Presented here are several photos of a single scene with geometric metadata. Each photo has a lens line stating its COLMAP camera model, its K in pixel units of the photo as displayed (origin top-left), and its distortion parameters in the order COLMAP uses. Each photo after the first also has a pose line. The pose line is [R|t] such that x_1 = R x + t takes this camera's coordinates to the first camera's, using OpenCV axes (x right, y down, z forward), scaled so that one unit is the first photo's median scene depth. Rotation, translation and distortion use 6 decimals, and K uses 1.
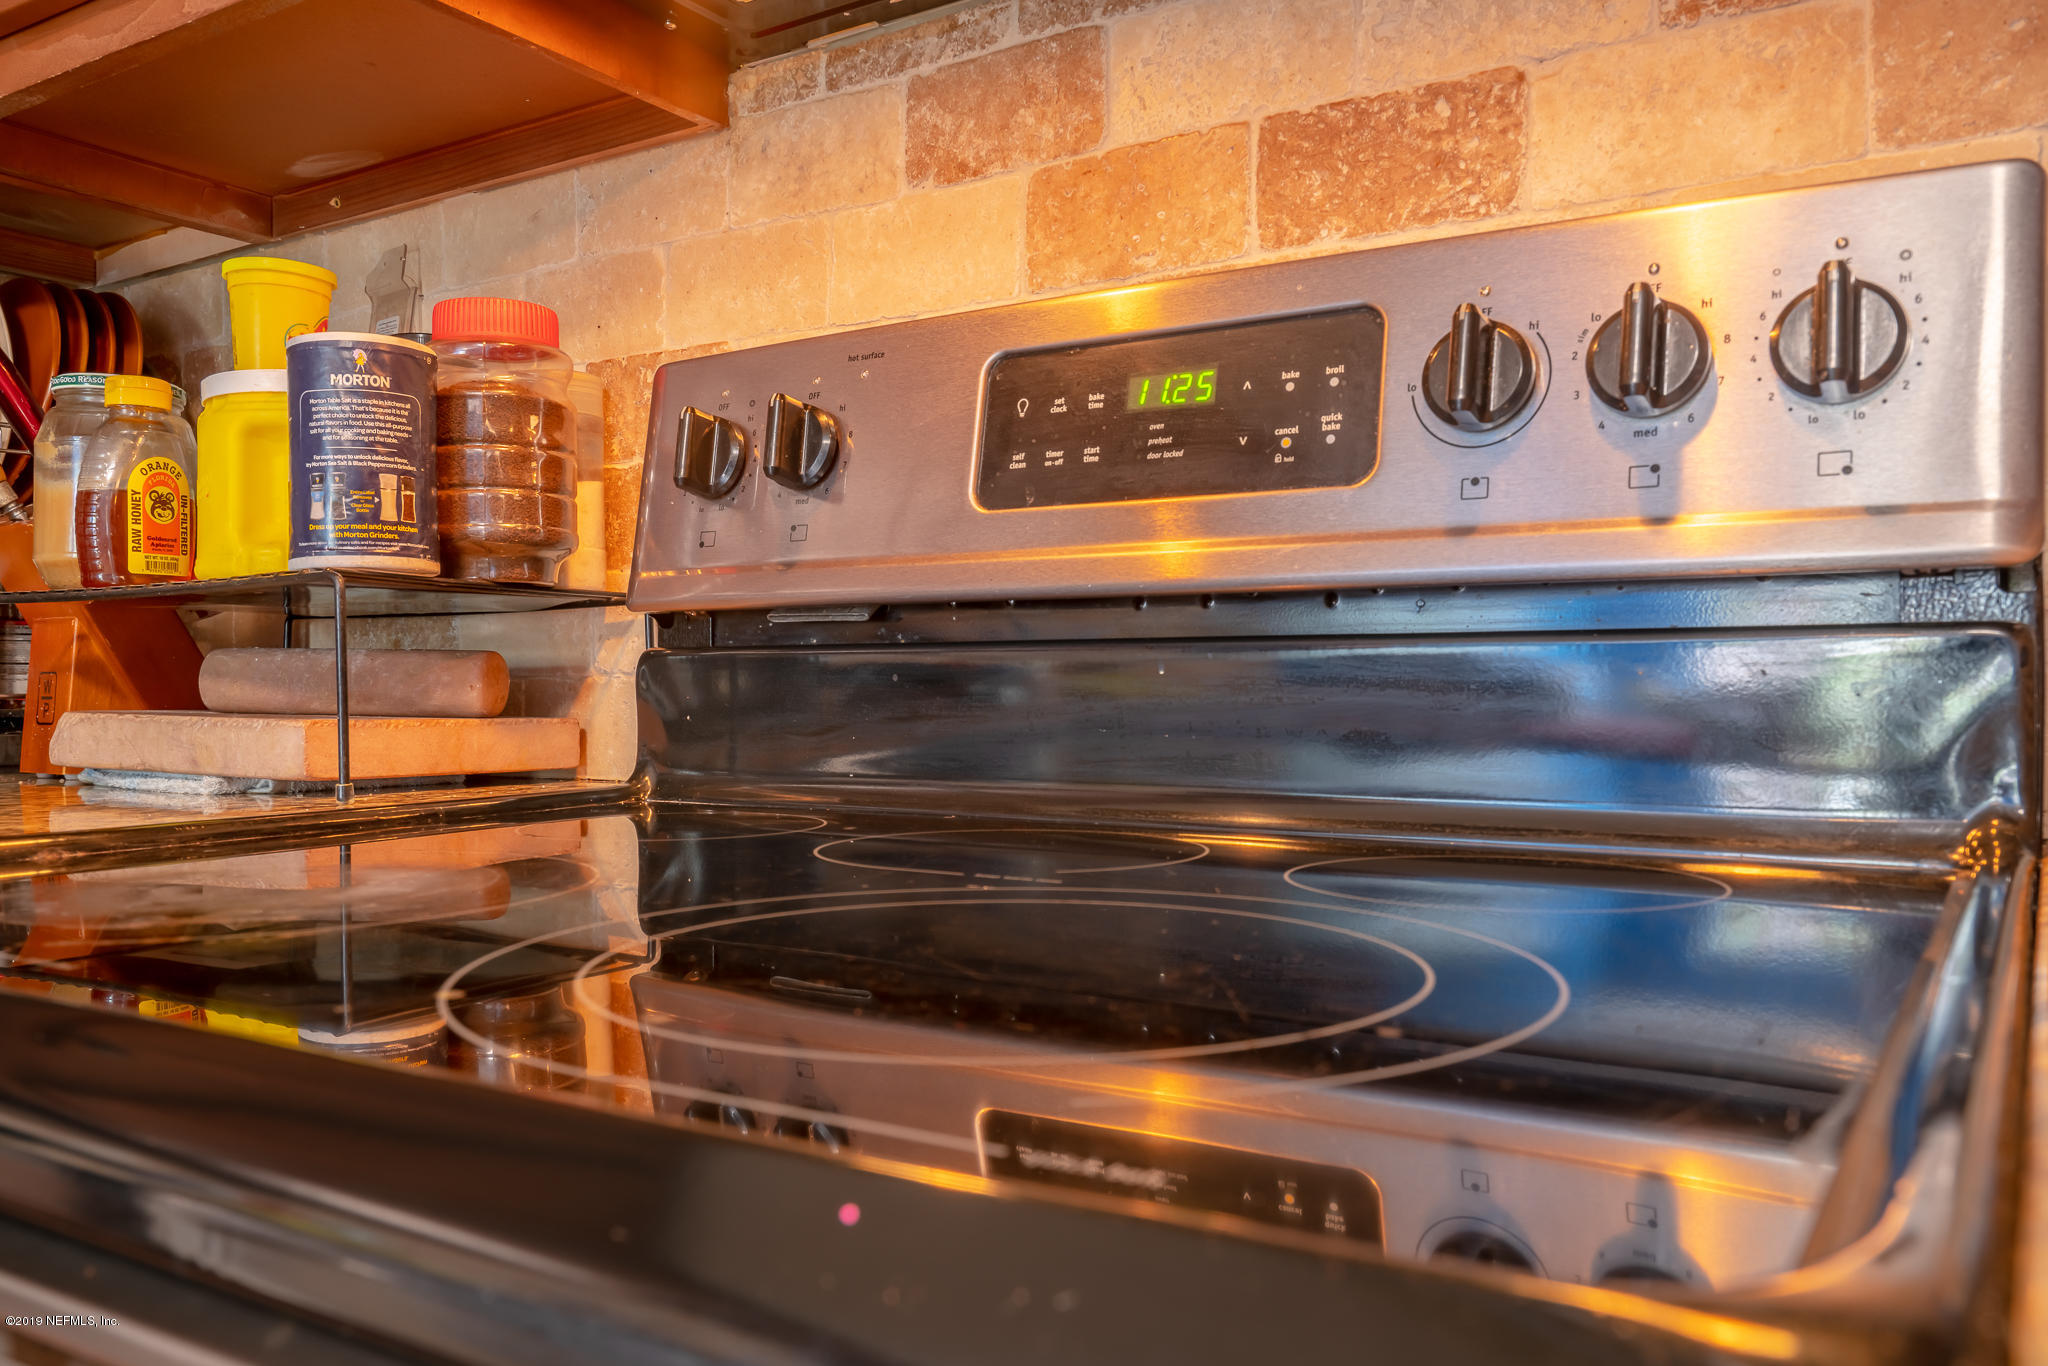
lens RADIAL K [[1591.6, 0, 1021.3], [0, 1591.6, 686.1], [0, 0, 1]] dist [0.013062, 0.003578]
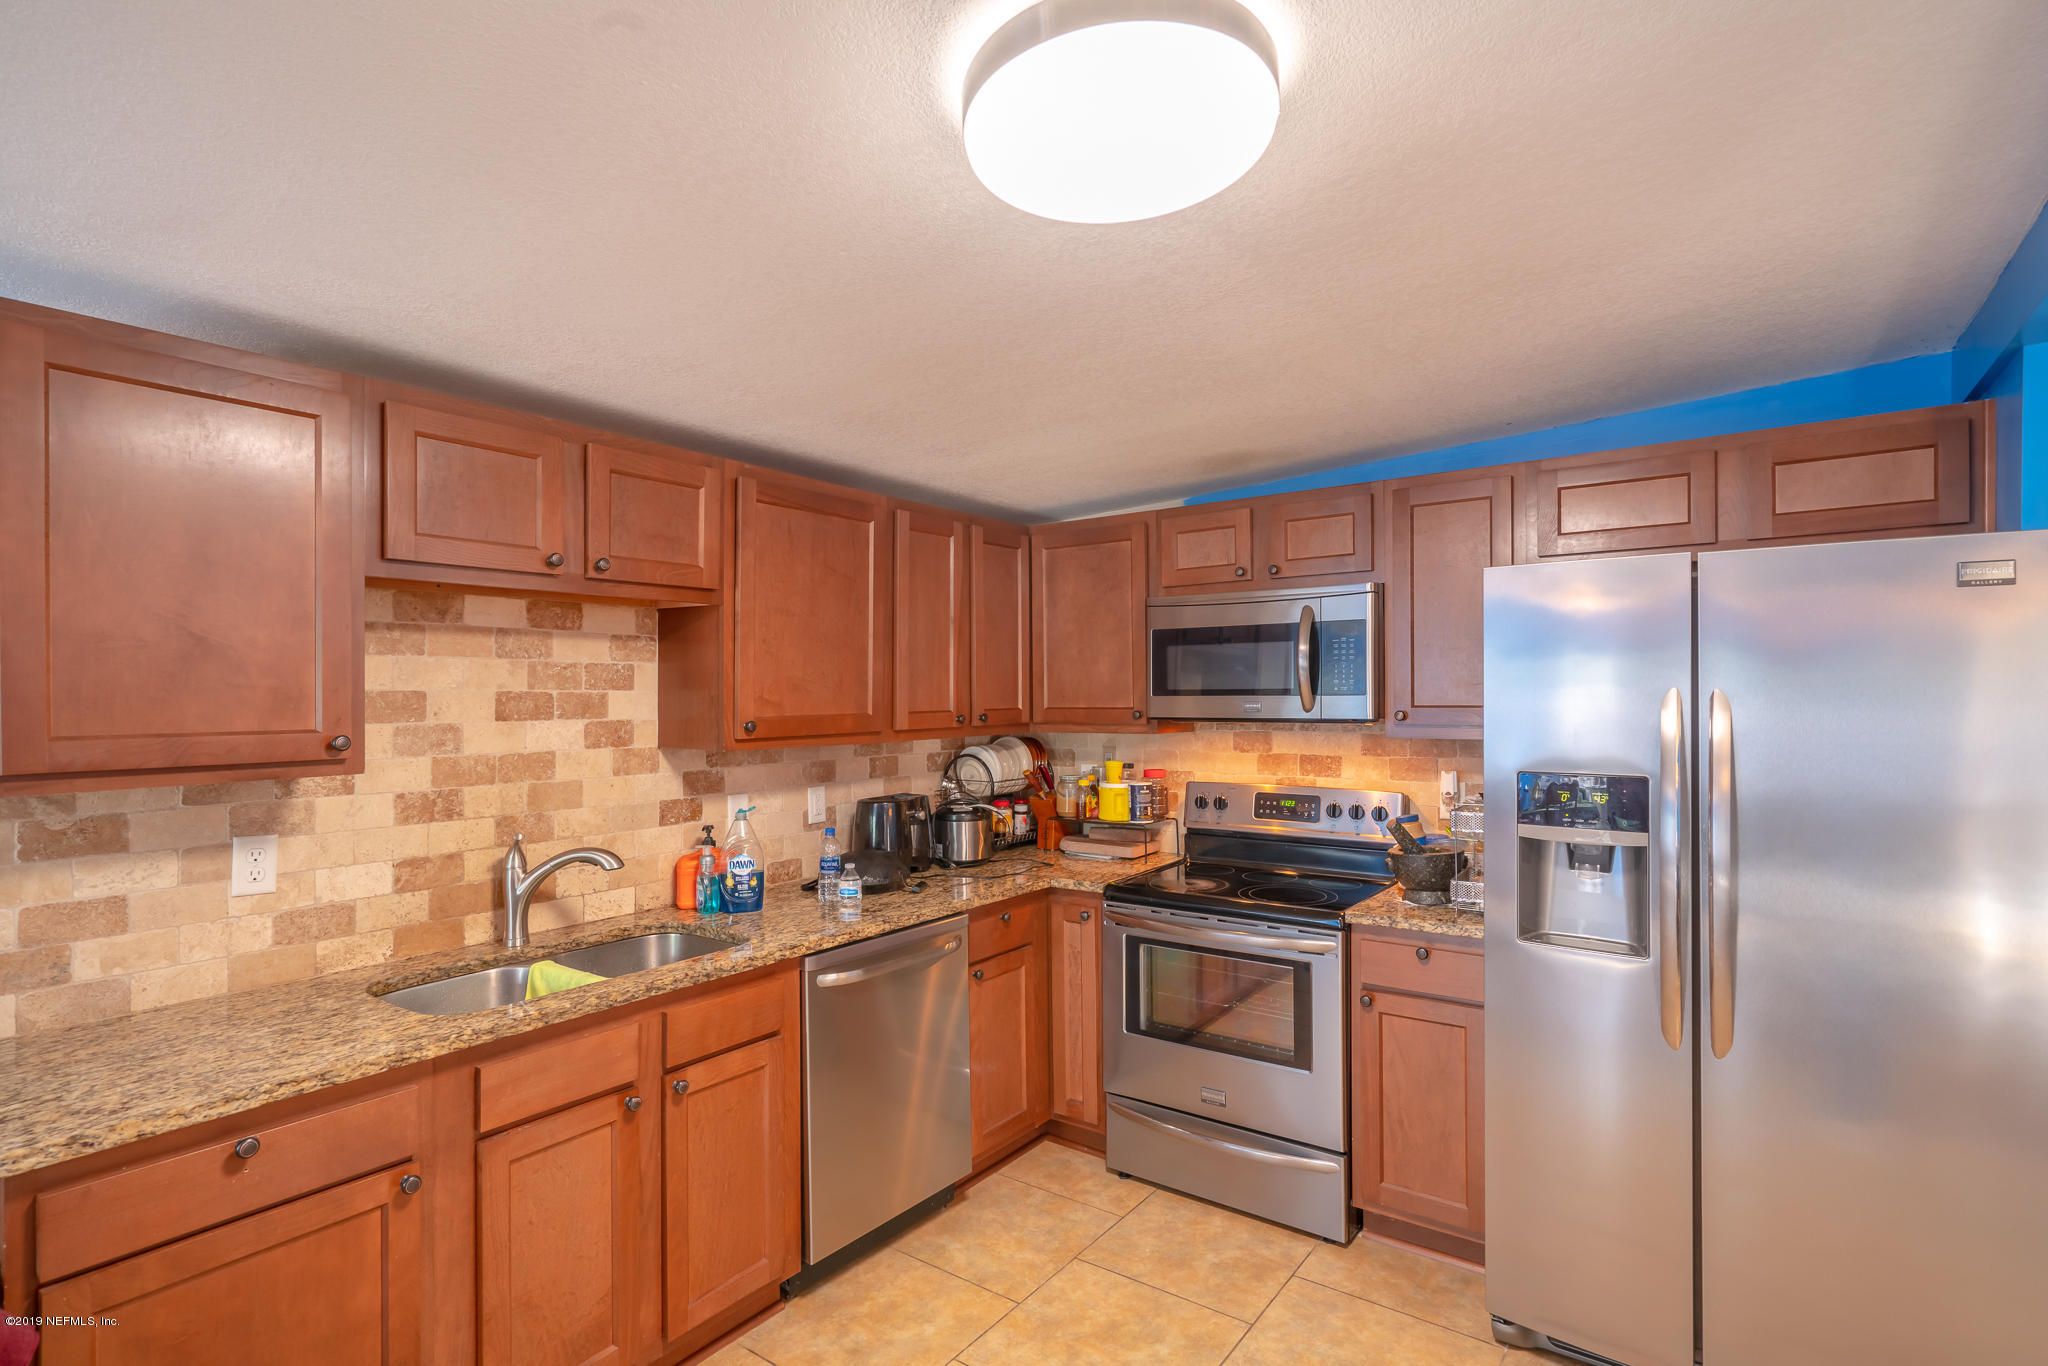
lens RADIAL K [[984.8, 0, 1029.1], [0, 984.8, 692.1], [0, 0, 1]] dist [-0.003903, 0.000509]
pose [[0.998465, -0.005578, -0.055102, -0.693858], [0.005362, 0.999977, -0.004070, -0.595948], [0.055124, 0.003769, 0.998472, -2.902743]]
